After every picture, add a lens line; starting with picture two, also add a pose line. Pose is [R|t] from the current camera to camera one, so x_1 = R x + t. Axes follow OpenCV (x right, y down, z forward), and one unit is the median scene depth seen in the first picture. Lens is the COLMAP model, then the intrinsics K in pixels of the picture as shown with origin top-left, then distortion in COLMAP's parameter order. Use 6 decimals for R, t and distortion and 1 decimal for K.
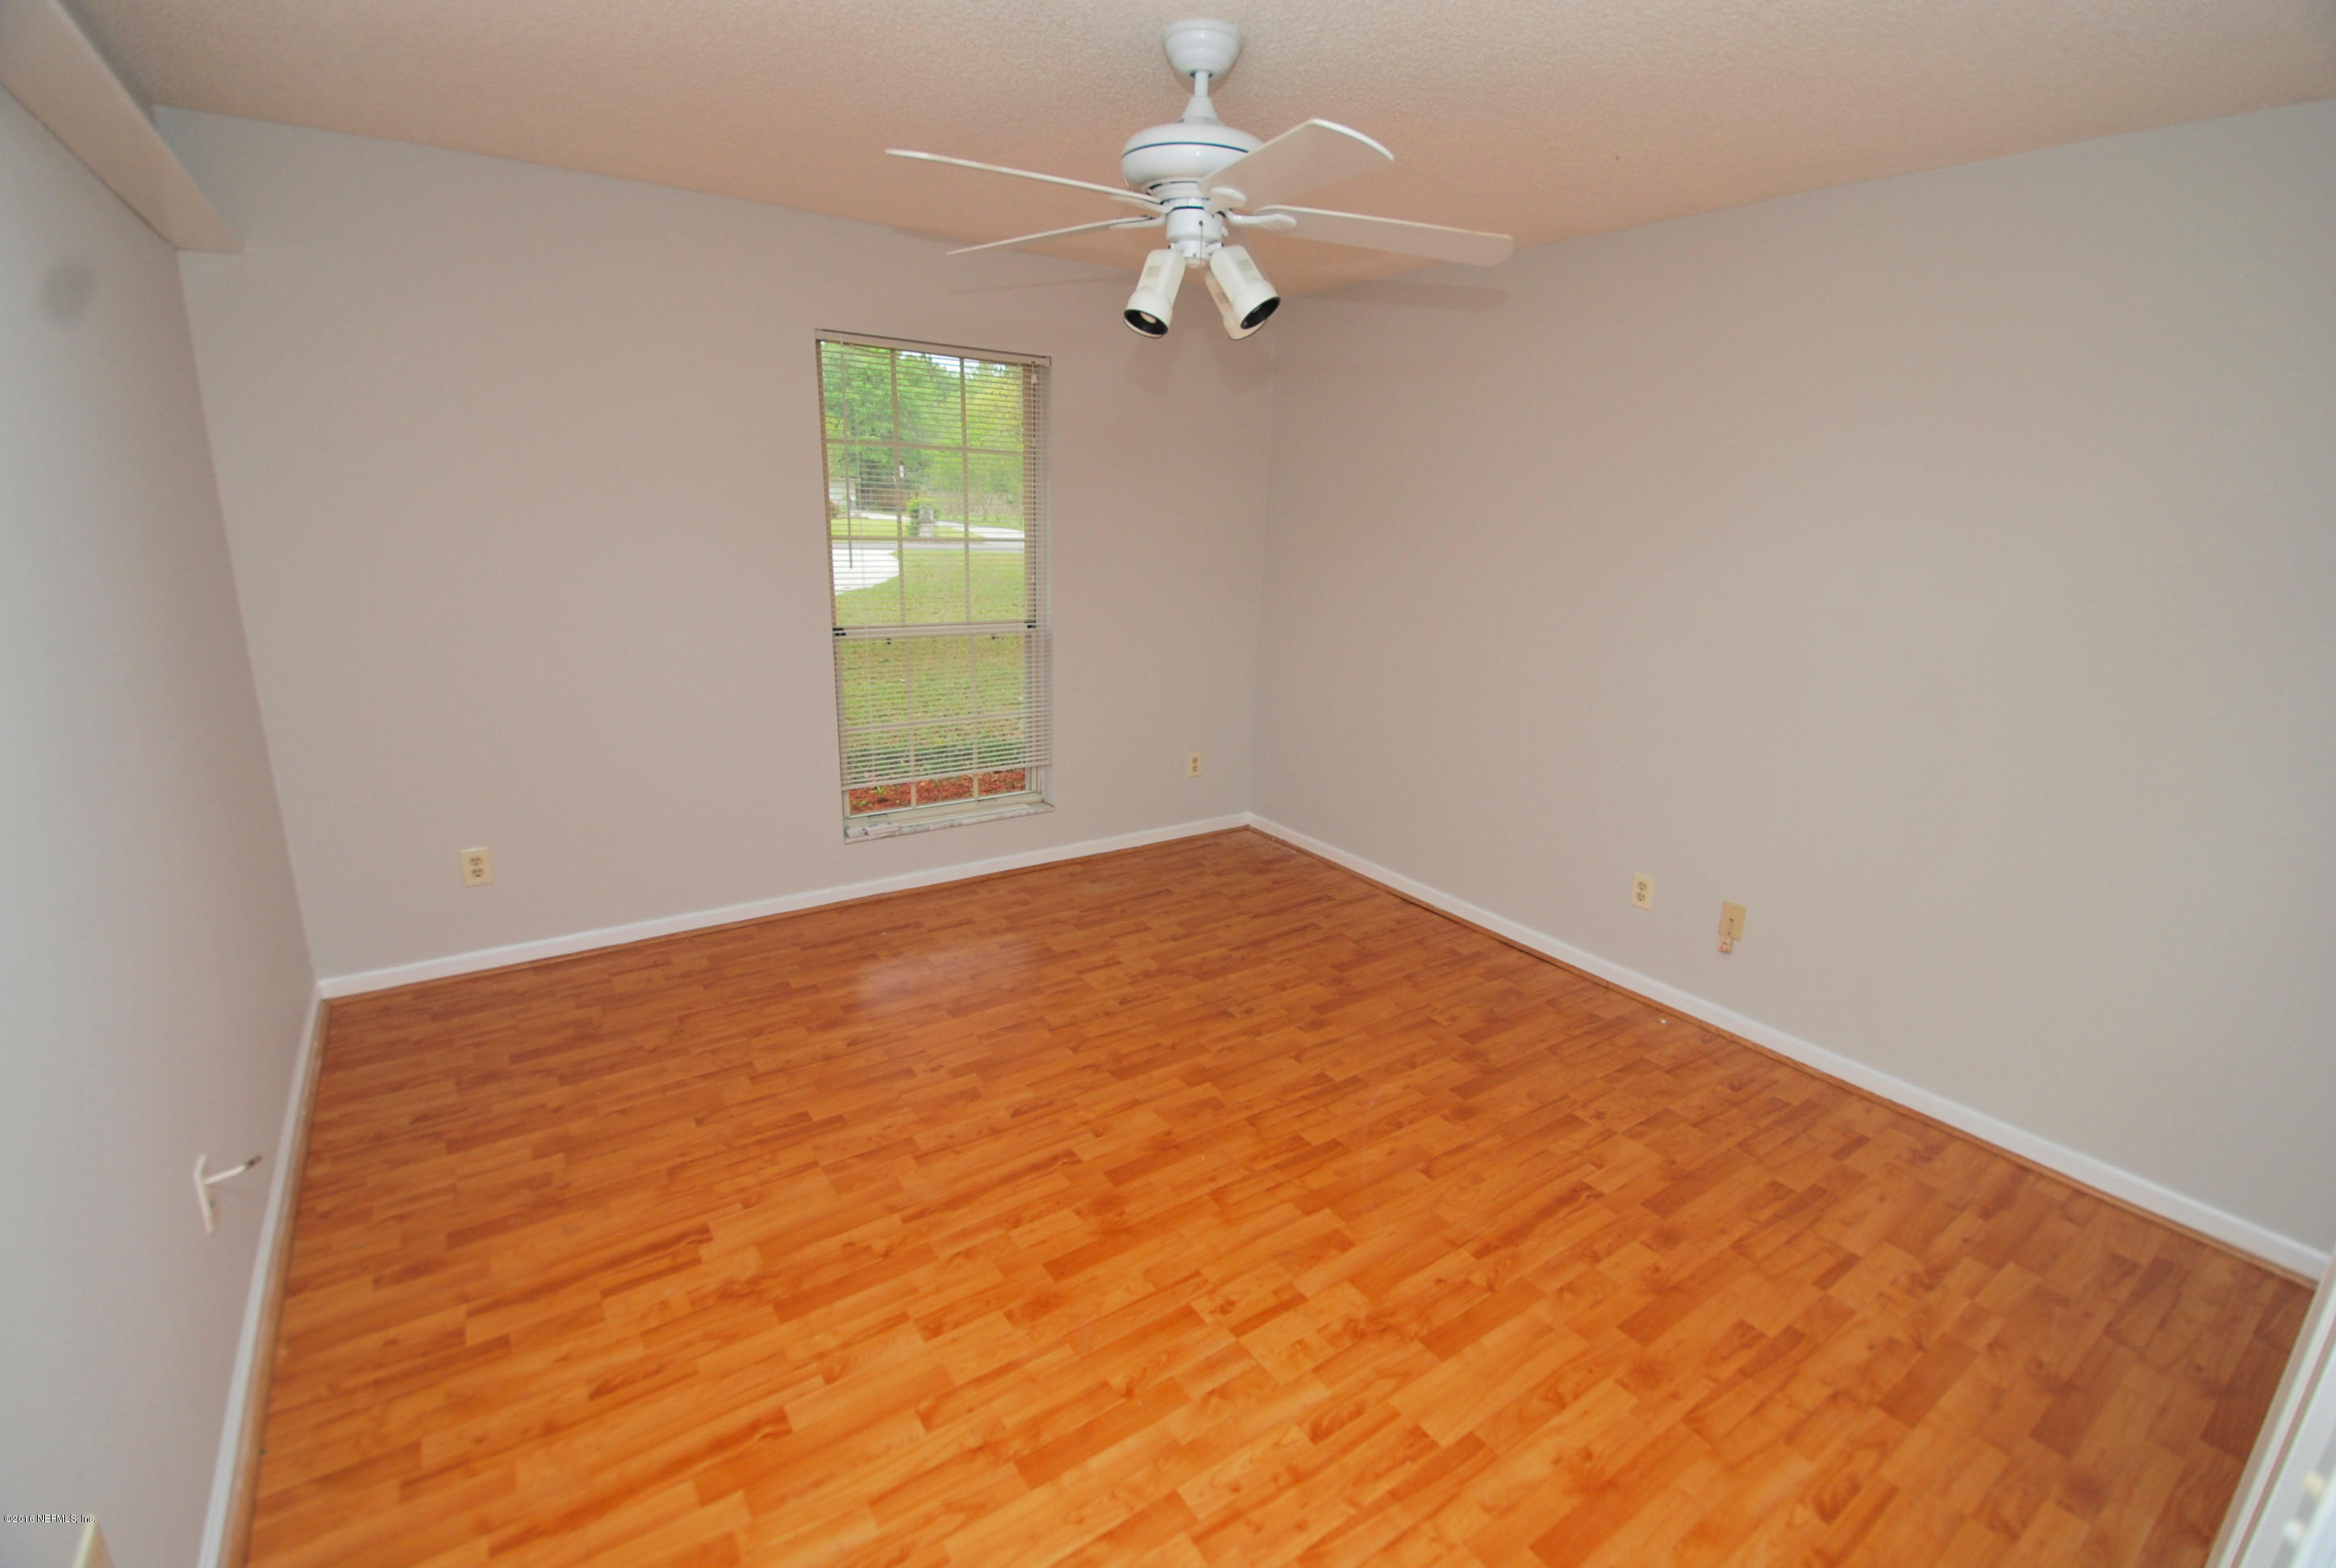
lens RADIAL K [[1026.3, 0, 1173.7], [0, 1026.3, 766.2], [0, 0, 1]] dist [0.009816, -0.015980]
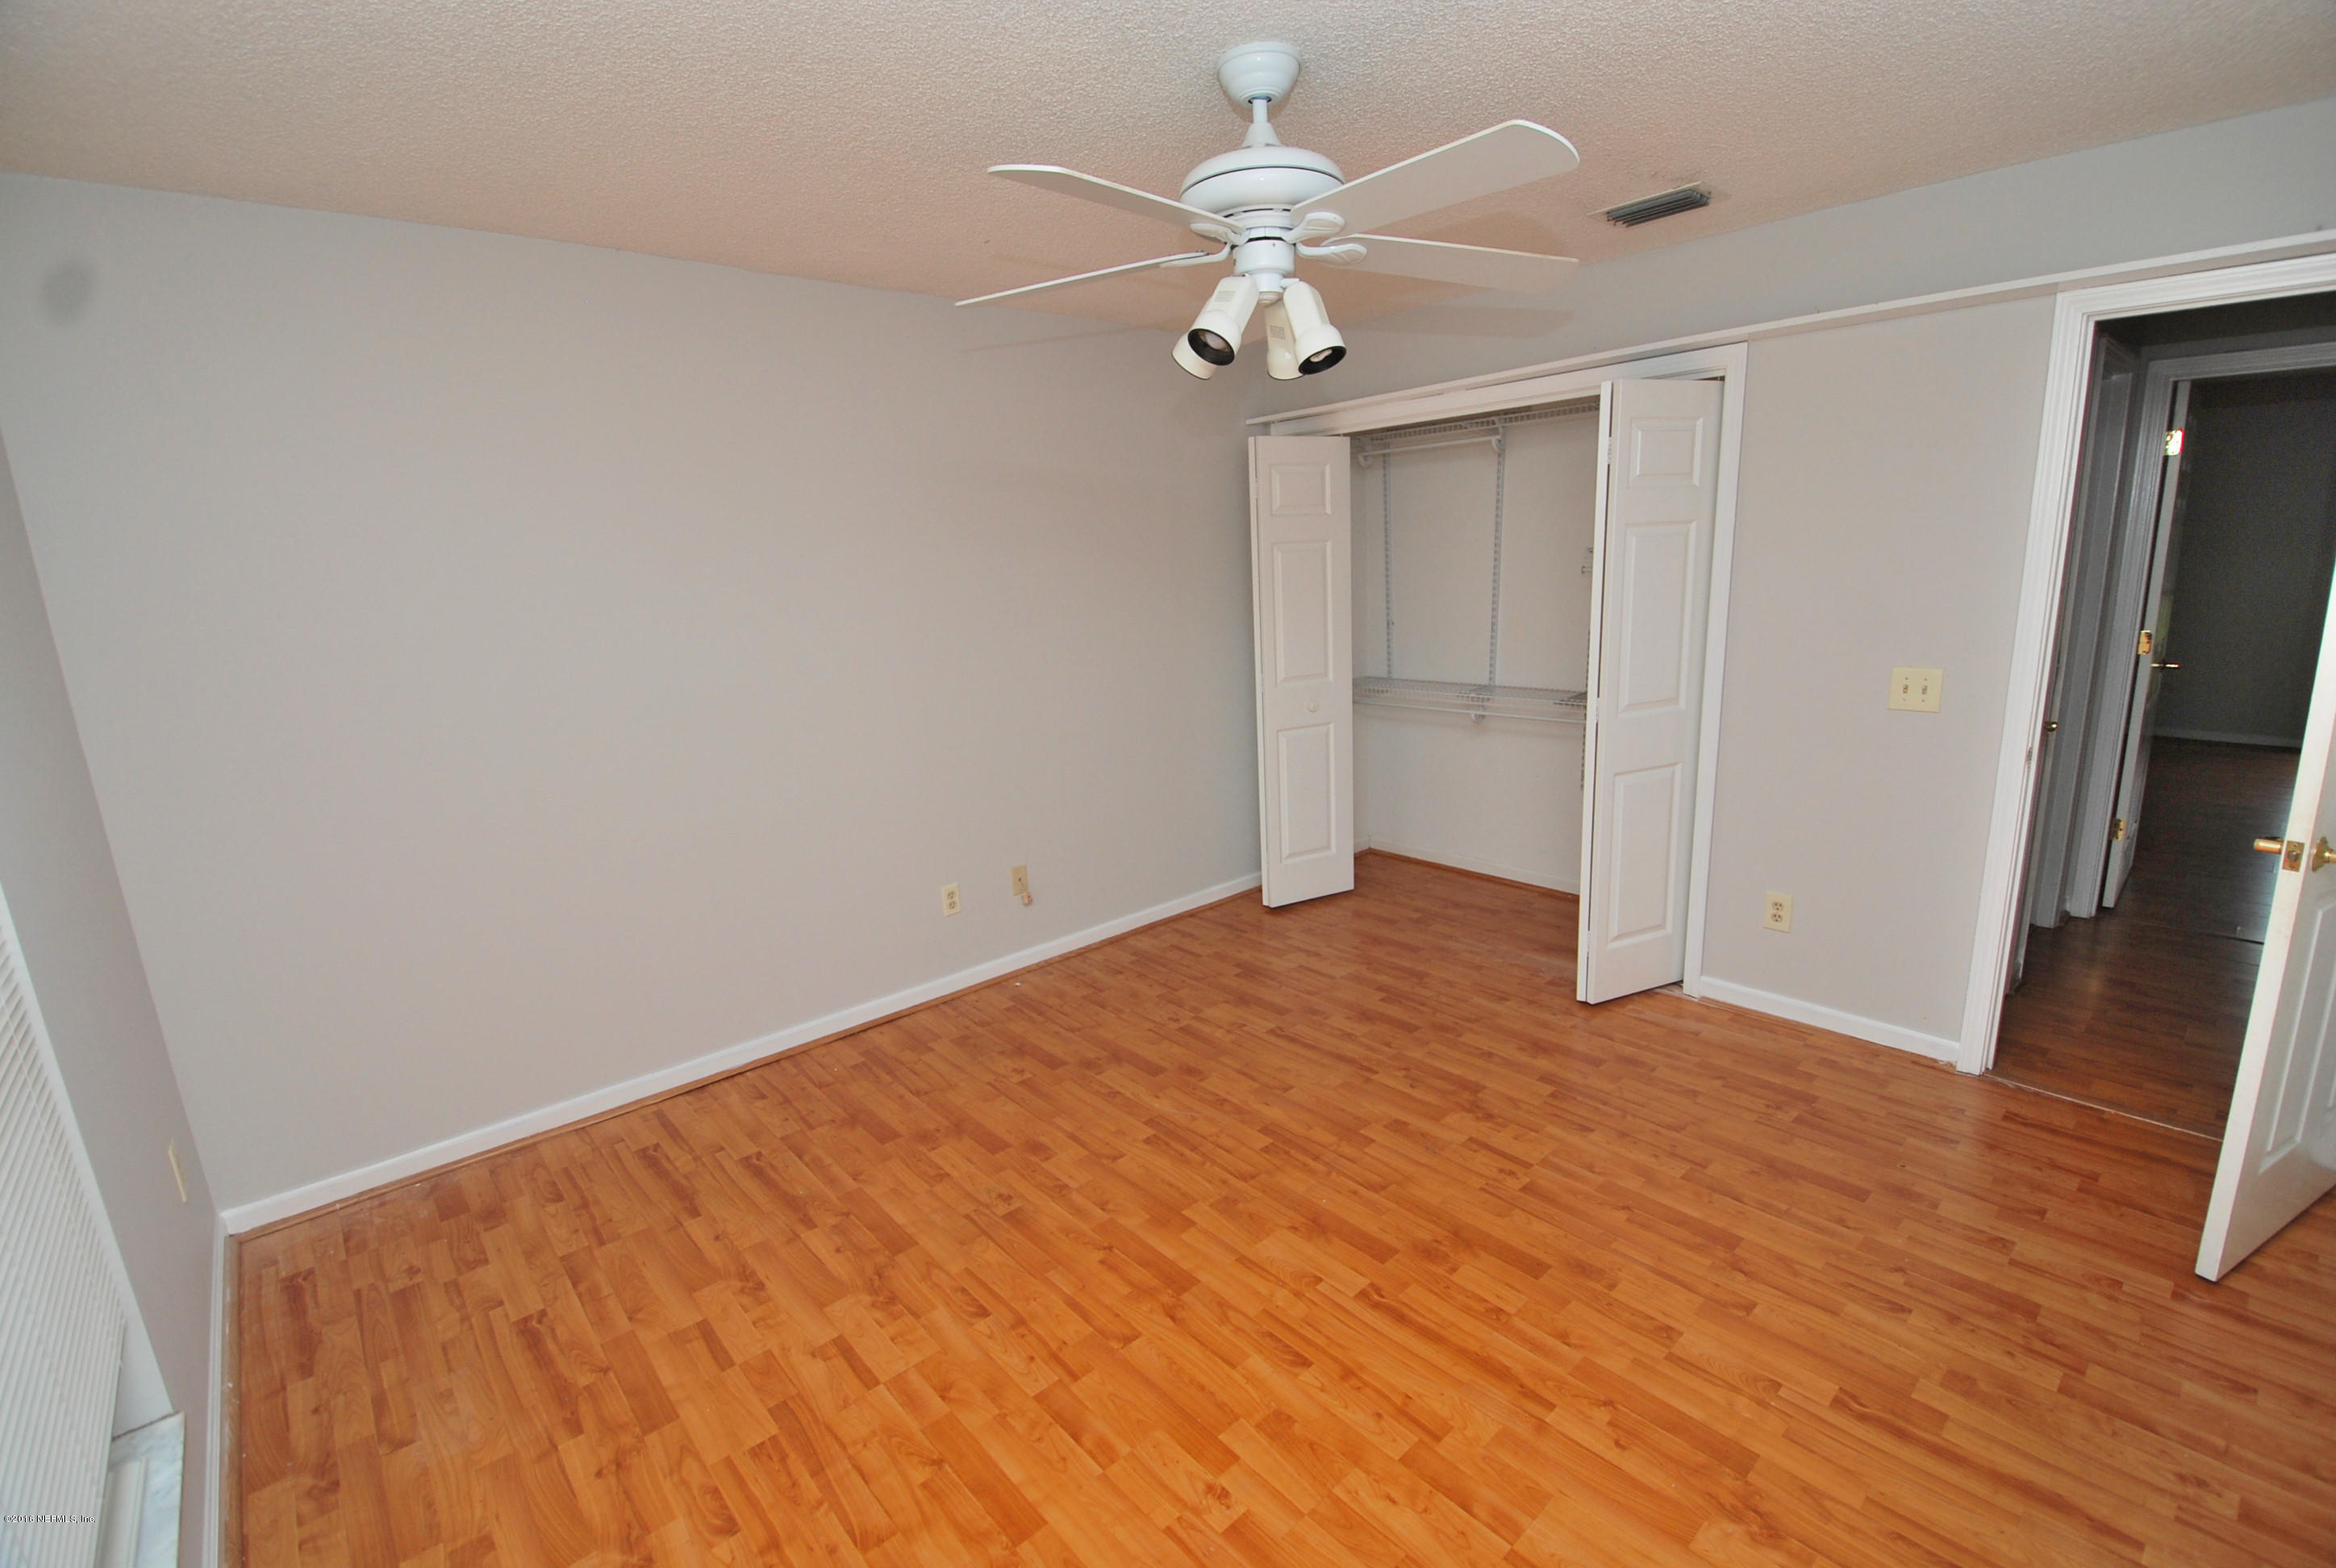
lens RADIAL K [[1026.3, 0, 1162.2], [0, 1026.3, 779.3], [0, 0, 1]] dist [0.009816, -0.015980]
pose [[-0.112921, -0.244376, 0.963083, -0.831271], [0.281347, 0.921749, 0.266876, -0.316431], [-0.952939, 0.301096, -0.035330, 1.074747]]
